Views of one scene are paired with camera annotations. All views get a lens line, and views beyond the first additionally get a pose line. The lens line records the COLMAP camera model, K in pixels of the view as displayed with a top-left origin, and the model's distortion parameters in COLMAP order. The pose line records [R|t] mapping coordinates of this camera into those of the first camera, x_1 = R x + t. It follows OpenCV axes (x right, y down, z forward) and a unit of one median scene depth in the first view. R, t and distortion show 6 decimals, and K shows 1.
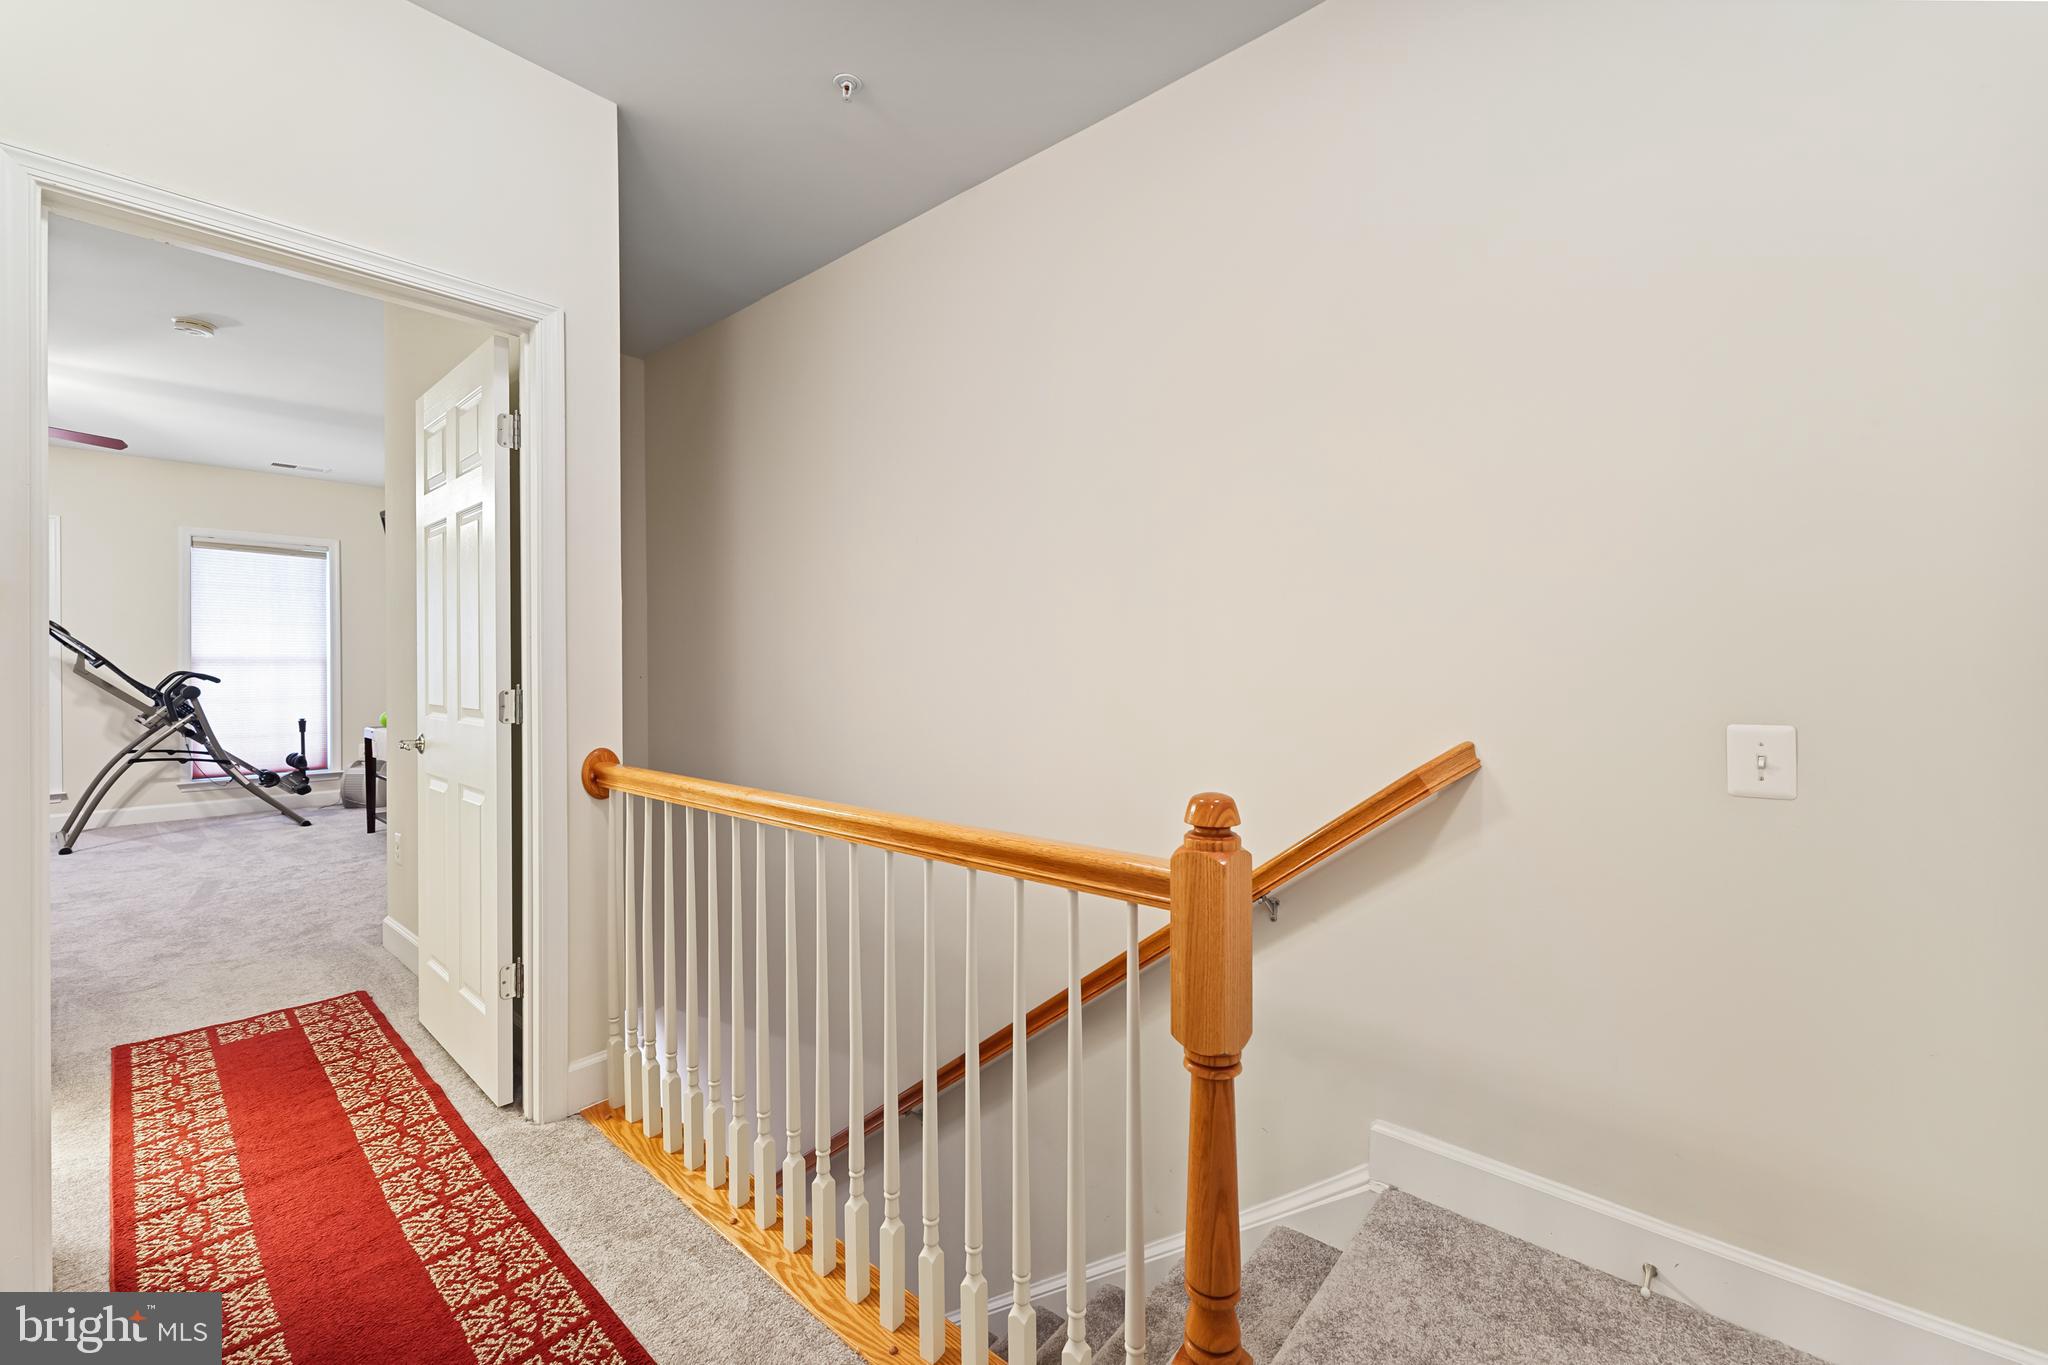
lens RADIAL K [[837.4, 0, 1022.6], [0, 837.4, 674.9], [0, 0, 1]] dist [0.008439, -0.000654]
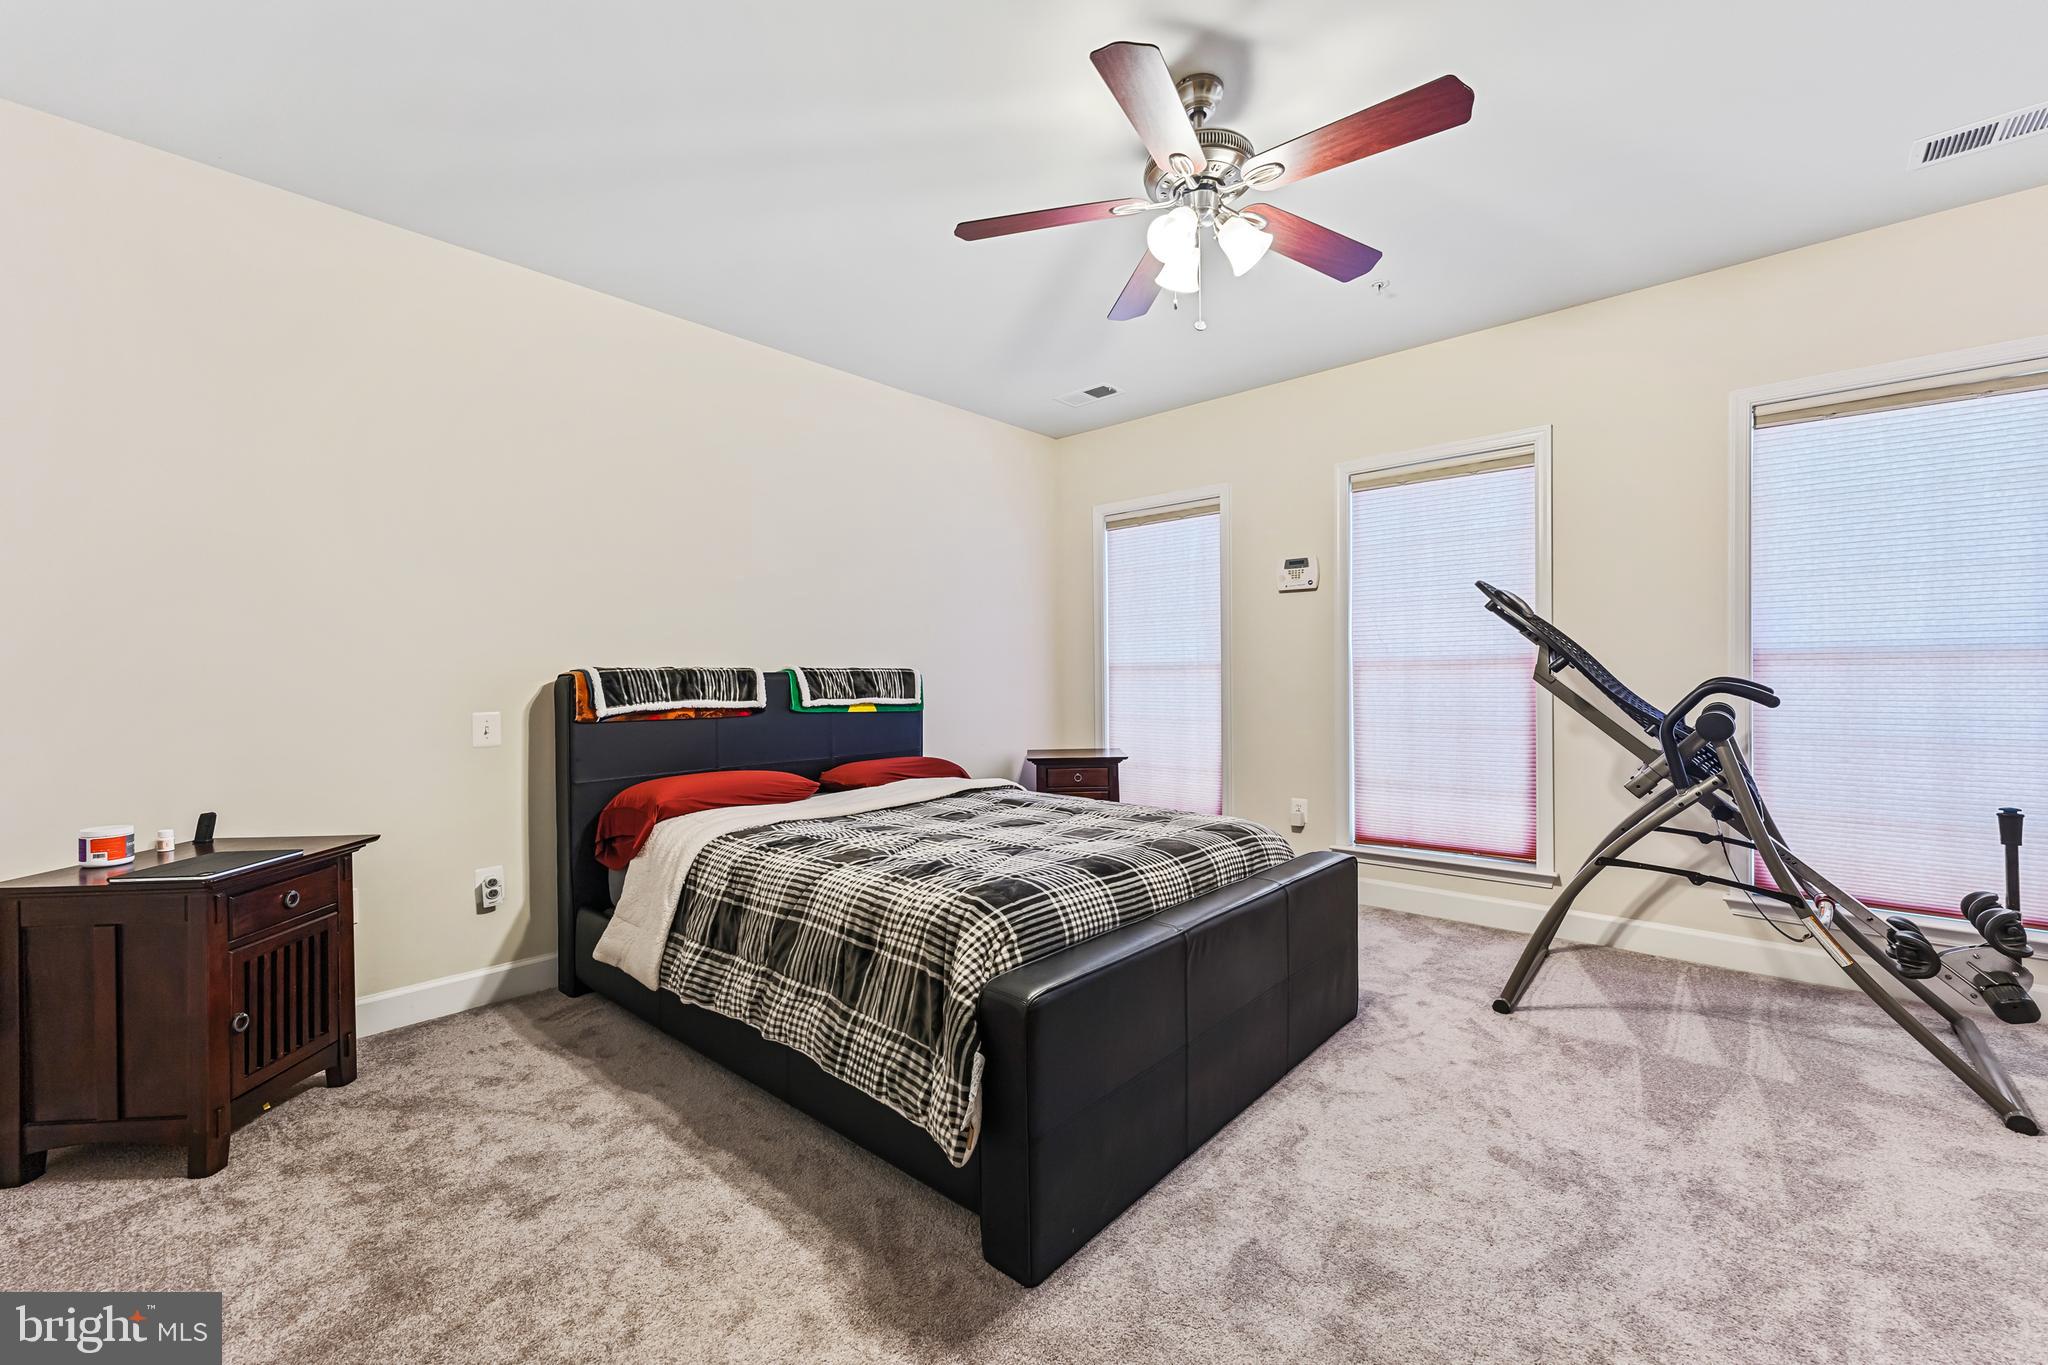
lens RADIAL K [[837.4, 0, 1022.6], [0, 837.4, 674.9], [0, 0, 1]] dist [0.008439, -0.000654]
pose [[-0.000569, -0.000990, -0.999999, -0.511479], [0.001689, 0.999998, -0.000991, -0.005223], [0.999998, -0.001690, -0.000567, 0.599348]]
